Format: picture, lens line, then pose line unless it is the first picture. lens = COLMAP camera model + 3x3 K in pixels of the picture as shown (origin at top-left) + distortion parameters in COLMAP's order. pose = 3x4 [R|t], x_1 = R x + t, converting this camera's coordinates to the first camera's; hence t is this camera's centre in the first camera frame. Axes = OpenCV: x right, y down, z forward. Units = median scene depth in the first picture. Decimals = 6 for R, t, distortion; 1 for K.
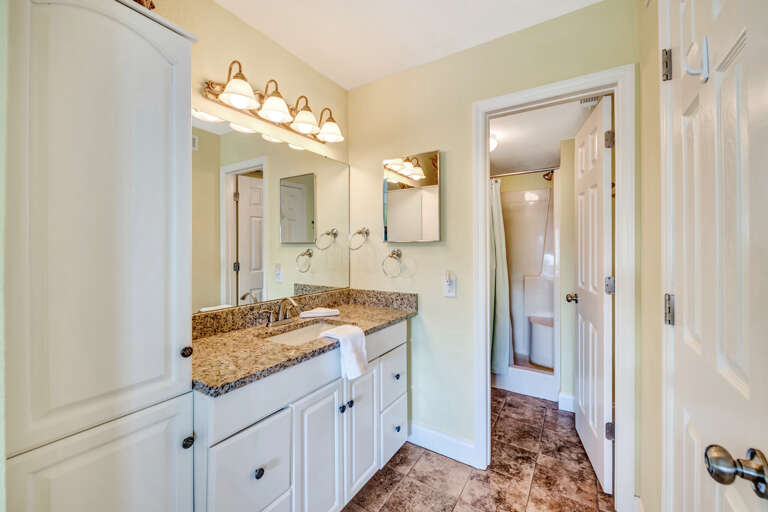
lens RADIAL K [[313.3, 0, 382.7], [0, 313.3, 249.7], [0, 0, 1]] dist [-0.004169, -0.000126]
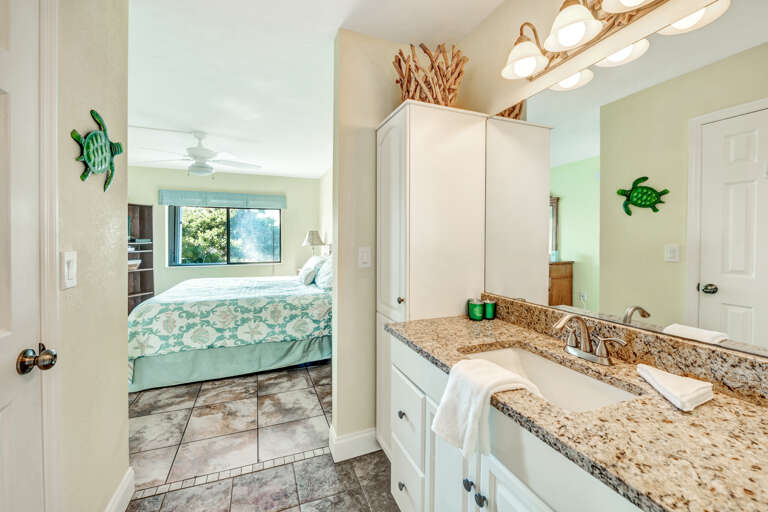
lens RADIAL K [[313.3, 0, 397.6], [0, 313.3, 238.9], [0, 0, 1]] dist [-0.004169, -0.000126]
pose [[-0.555599, 0.002657, -0.831446, 0.464607], [-0.005823, 0.999958, 0.007086, -0.005499], [0.831430, 0.008778, -0.555560, 1.164572]]
